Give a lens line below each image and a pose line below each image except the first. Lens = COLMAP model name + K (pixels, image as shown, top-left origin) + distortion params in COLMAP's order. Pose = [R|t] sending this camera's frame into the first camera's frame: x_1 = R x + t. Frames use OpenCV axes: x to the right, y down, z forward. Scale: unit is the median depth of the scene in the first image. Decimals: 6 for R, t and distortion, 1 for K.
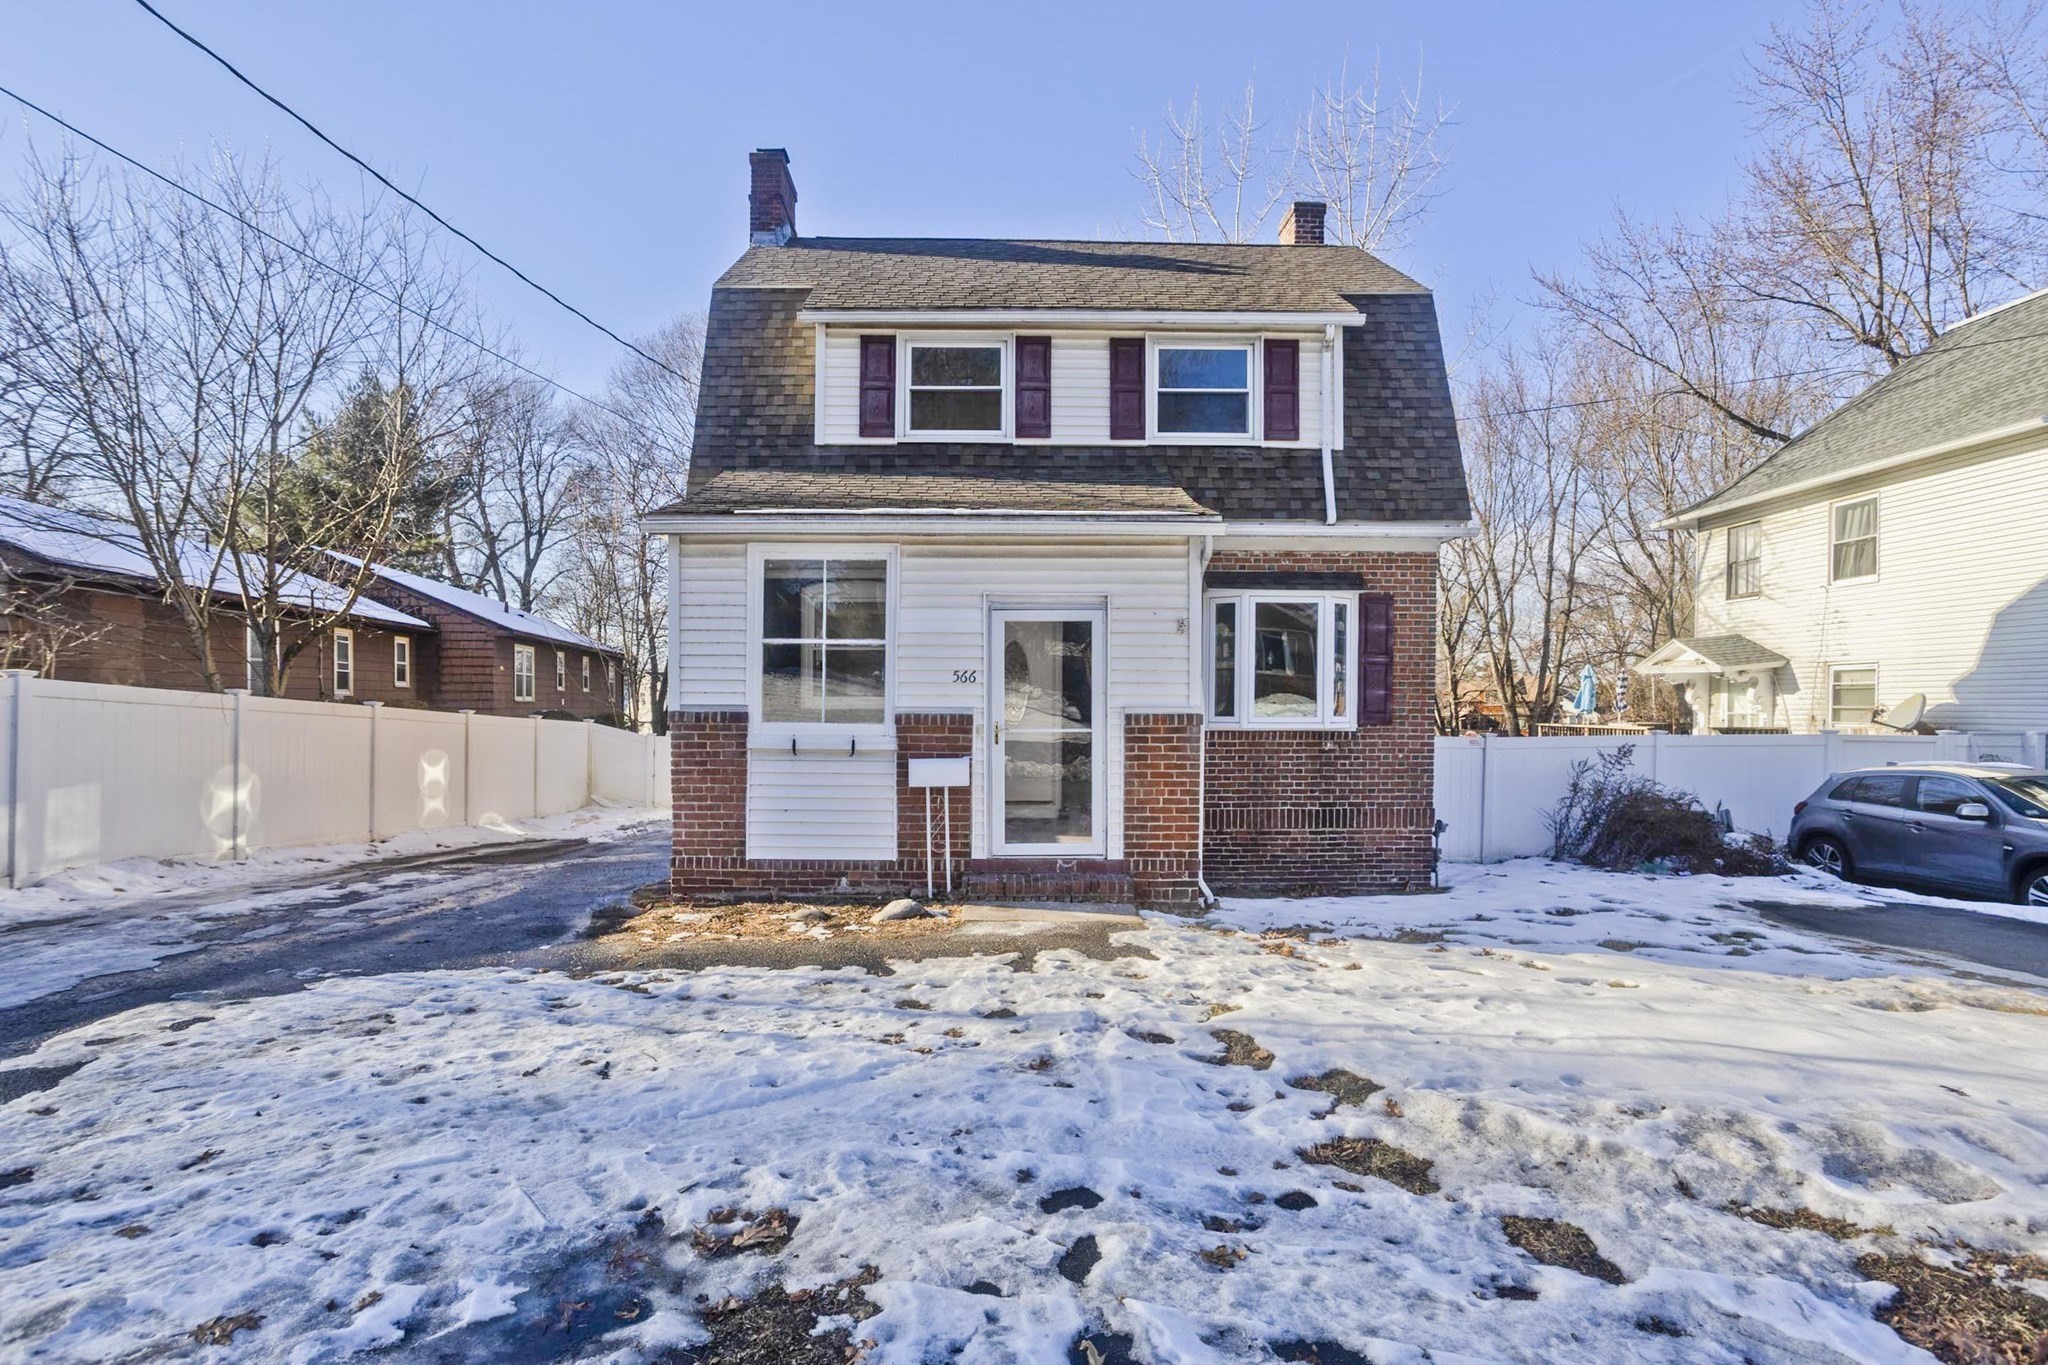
lens RADIAL K [[1013.8, 0, 1021.7], [0, 1013.8, 690.5], [0, 0, 1]] dist [-0.029537, 0.011578]
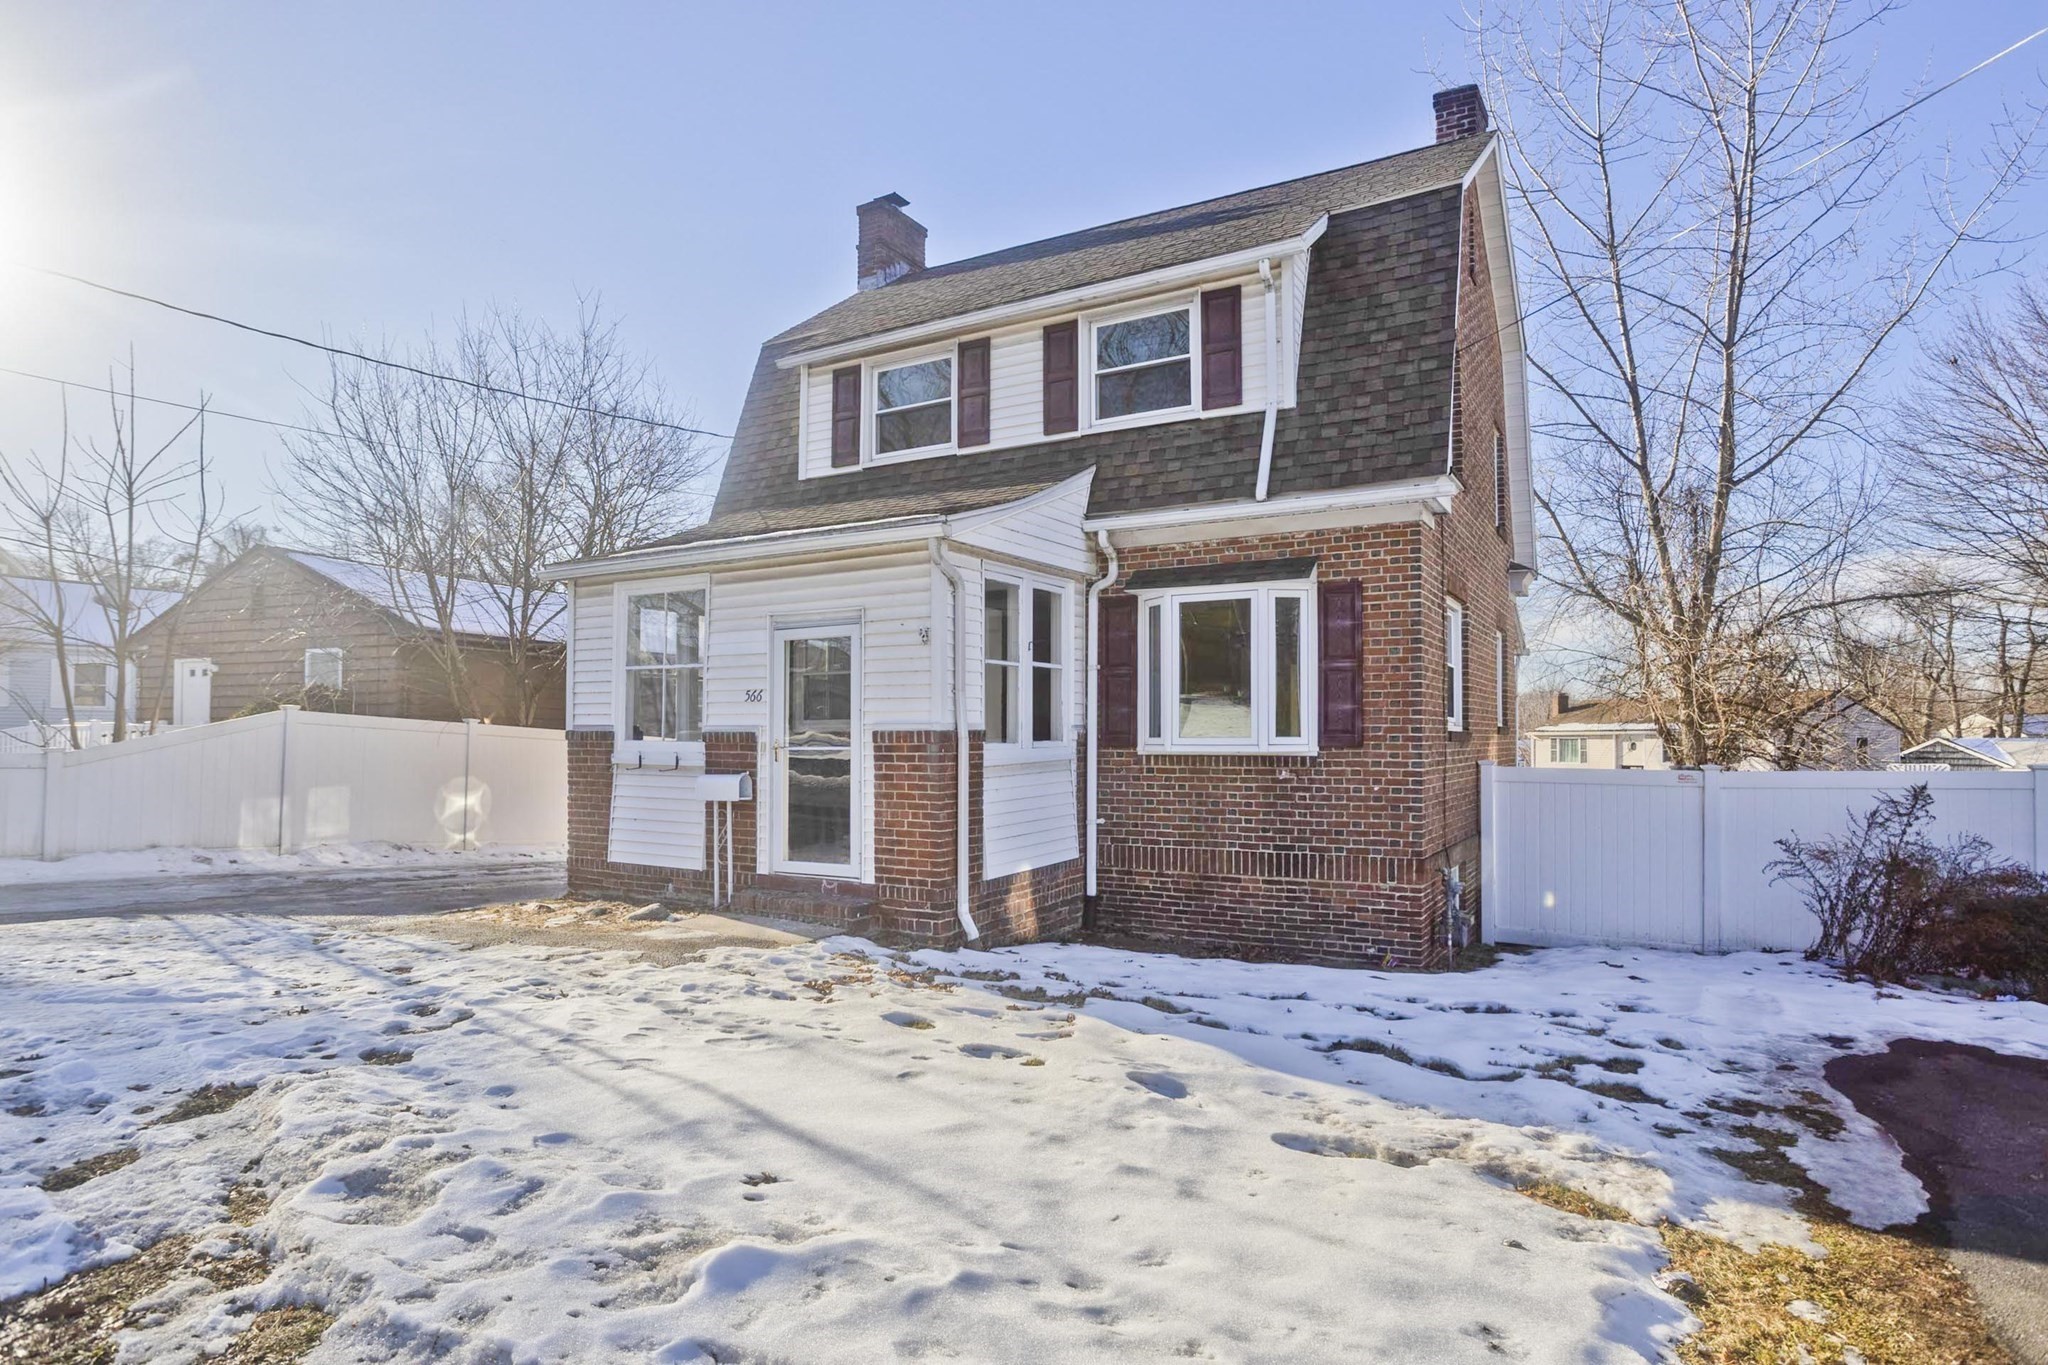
lens RADIAL K [[1126.5, 0, 1022.1], [0, 1126.5, 679.3], [0, 0, 1]] dist [-0.022065, -0.001273]
pose [[0.853928, -0.029428, -0.519558, 0.594622], [0.008210, 0.999037, -0.043092, 0.016288], [0.520326, 0.032532, 0.853348, 0.126222]]
